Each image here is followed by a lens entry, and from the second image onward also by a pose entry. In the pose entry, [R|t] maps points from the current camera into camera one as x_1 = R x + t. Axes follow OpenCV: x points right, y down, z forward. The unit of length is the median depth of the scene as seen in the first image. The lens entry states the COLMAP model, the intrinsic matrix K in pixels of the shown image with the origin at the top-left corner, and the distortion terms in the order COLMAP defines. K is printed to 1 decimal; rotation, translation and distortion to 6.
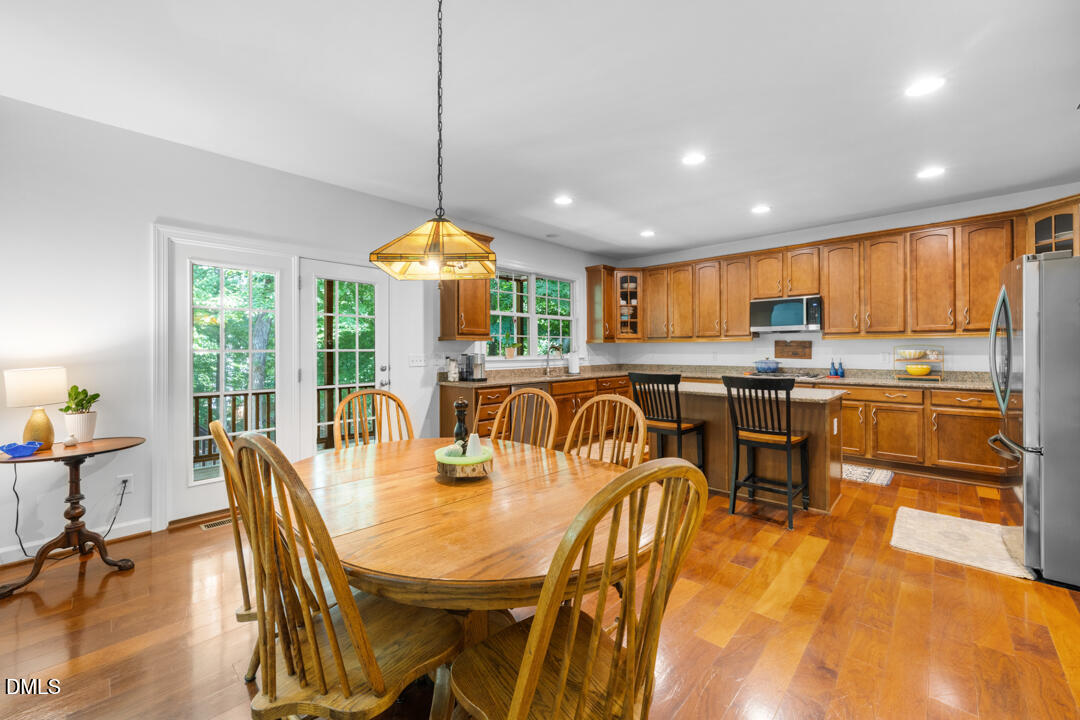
lens RADIAL K [[426.6, 0, 539.8], [0, 426.6, 348.7], [0, 0, 1]] dist [-0.001890, -0.000320]
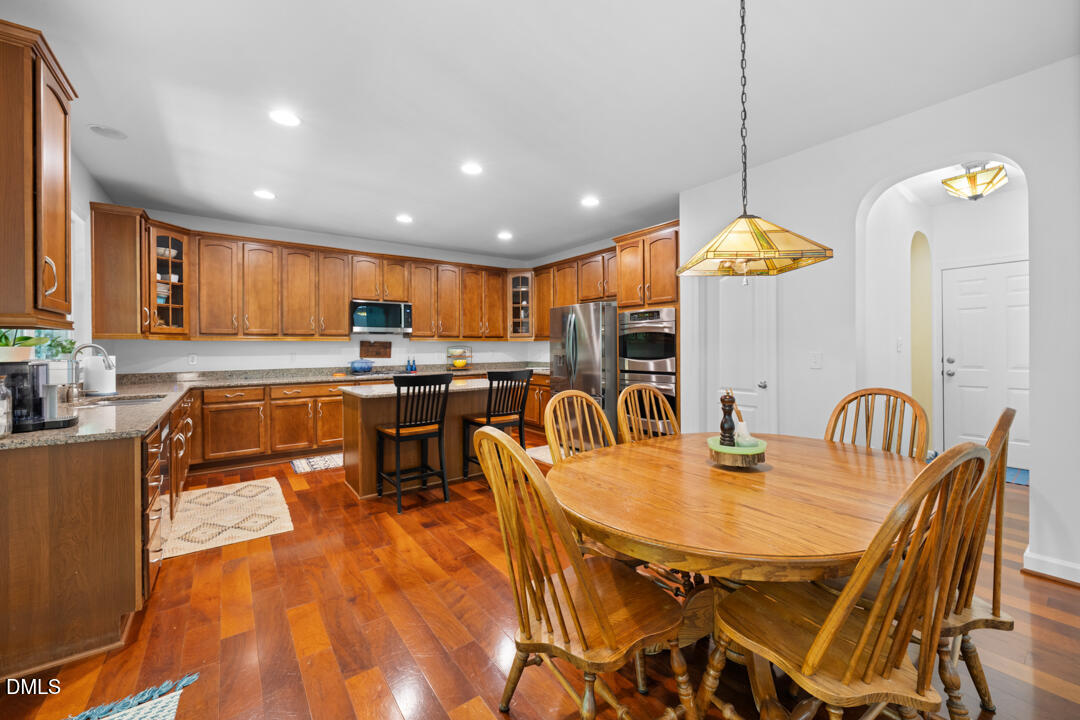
lens RADIAL K [[426.6, 0, 539.8], [0, 426.6, 348.7], [0, 0, 1]] dist [-0.001890, -0.000320]
pose [[0.174286, 0.000377, 0.984695, -0.471070], [0.004081, 0.999991, -0.001105, 0.003193], [-0.984687, 0.004211, 0.174283, 0.469069]]
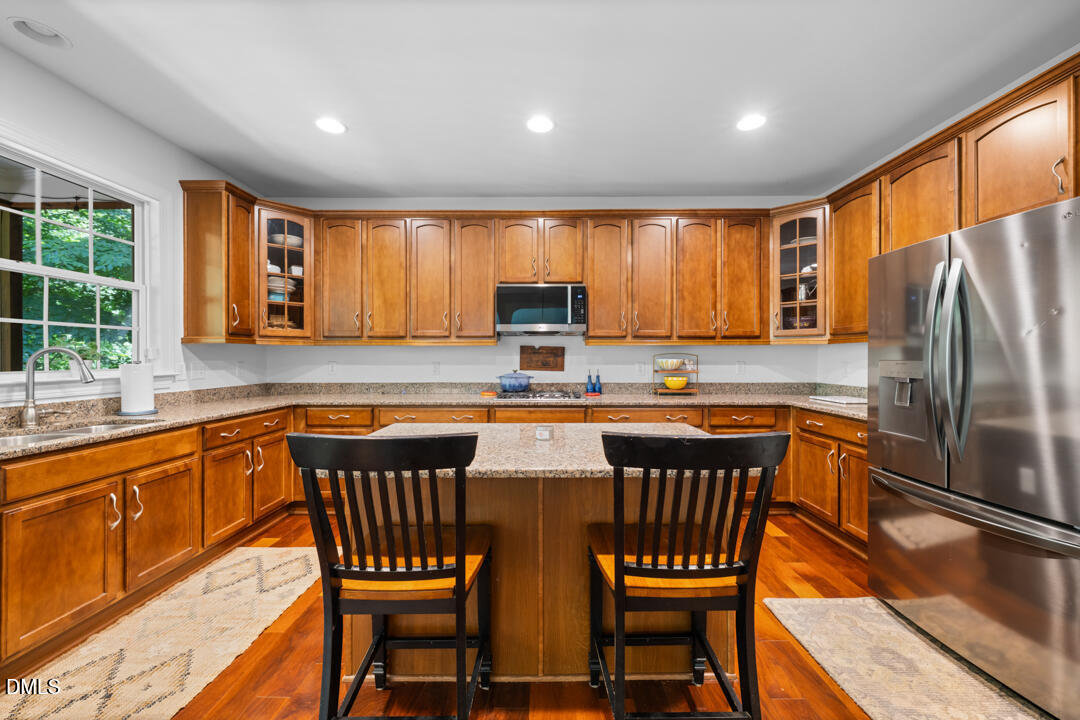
lens RADIAL K [[420.8, 0, 541.2], [0, 420.8, 358.1], [0, 0, 1]] dist [-0.002263, -0.000201]
pose [[0.727698, 0.003532, 0.685889, 0.112926], [-0.004358, 0.999990, -0.000525, 0.002228], [-0.685884, -0.002607, 0.727706, 0.556997]]
